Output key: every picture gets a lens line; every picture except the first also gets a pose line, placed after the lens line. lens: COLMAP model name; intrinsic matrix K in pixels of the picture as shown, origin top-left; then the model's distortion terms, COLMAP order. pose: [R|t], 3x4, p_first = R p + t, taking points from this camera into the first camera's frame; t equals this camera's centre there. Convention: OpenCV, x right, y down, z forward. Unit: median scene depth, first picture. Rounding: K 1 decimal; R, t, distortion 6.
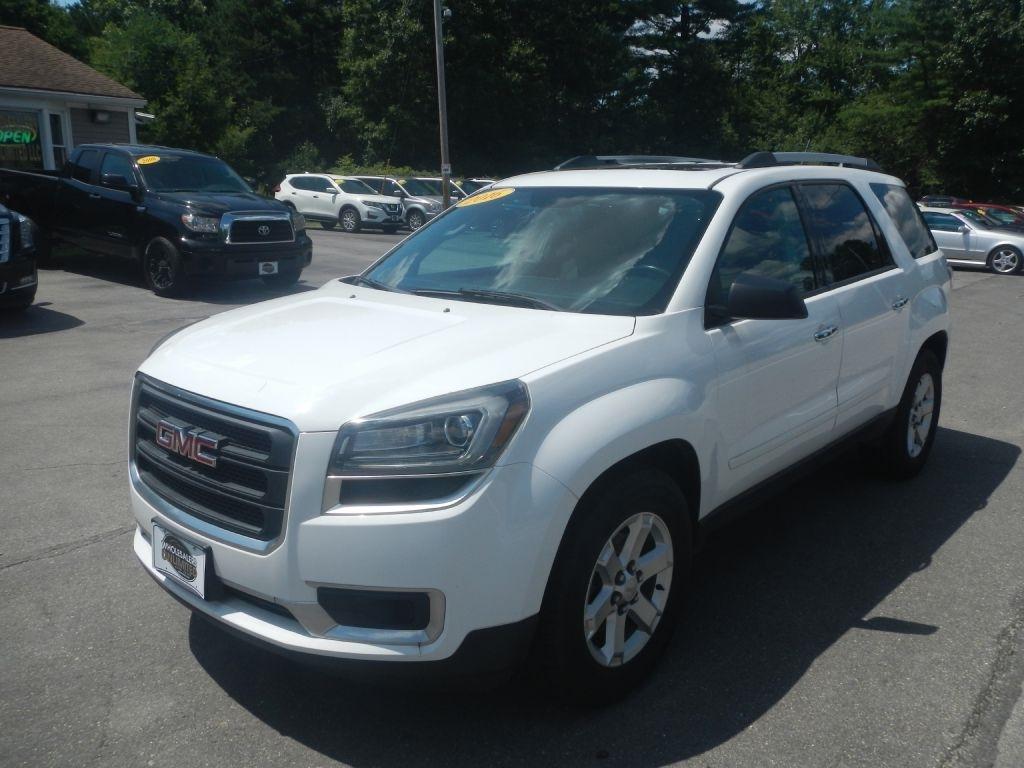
lens RADIAL K [[833.9, 0, 512.0], [0, 833.9, 384.0], [0, 0, 1]] dist [0.001531, -0.007466]
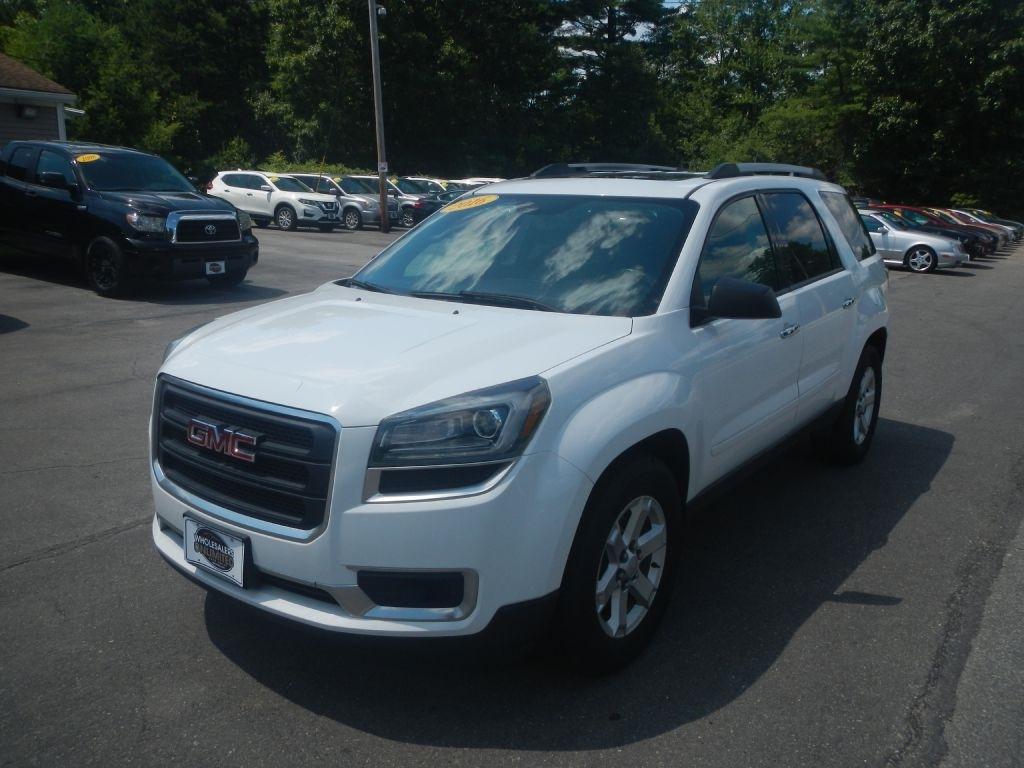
lens RADIAL K [[832.4, 0, 512.0], [0, 832.4, 384.0], [0, 0, 1]] dist [-0.004047, -0.001321]
pose [[0.996506, -0.012456, 0.082593, -0.023441], [0.012208, 0.999919, 0.003513, 0.000116], [-0.082630, -0.002492, 0.996577, -0.016817]]
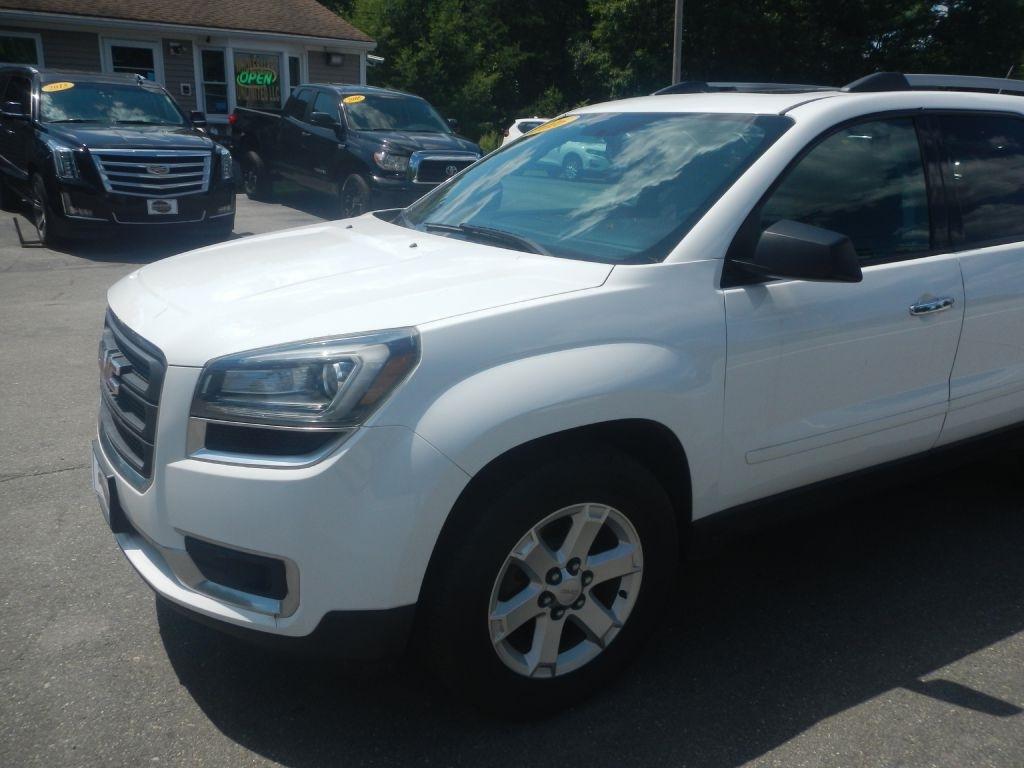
lens RADIAL K [[833.9, 0, 512.0], [0, 833.9, 384.0], [0, 0, 1]] dist [0.001531, -0.007466]
pose [[0.957953, 0.097428, -0.269876, 0.067033], [-0.082037, 0.994323, 0.067765, -0.002821], [0.274946, -0.042776, 0.960508, 0.044023]]
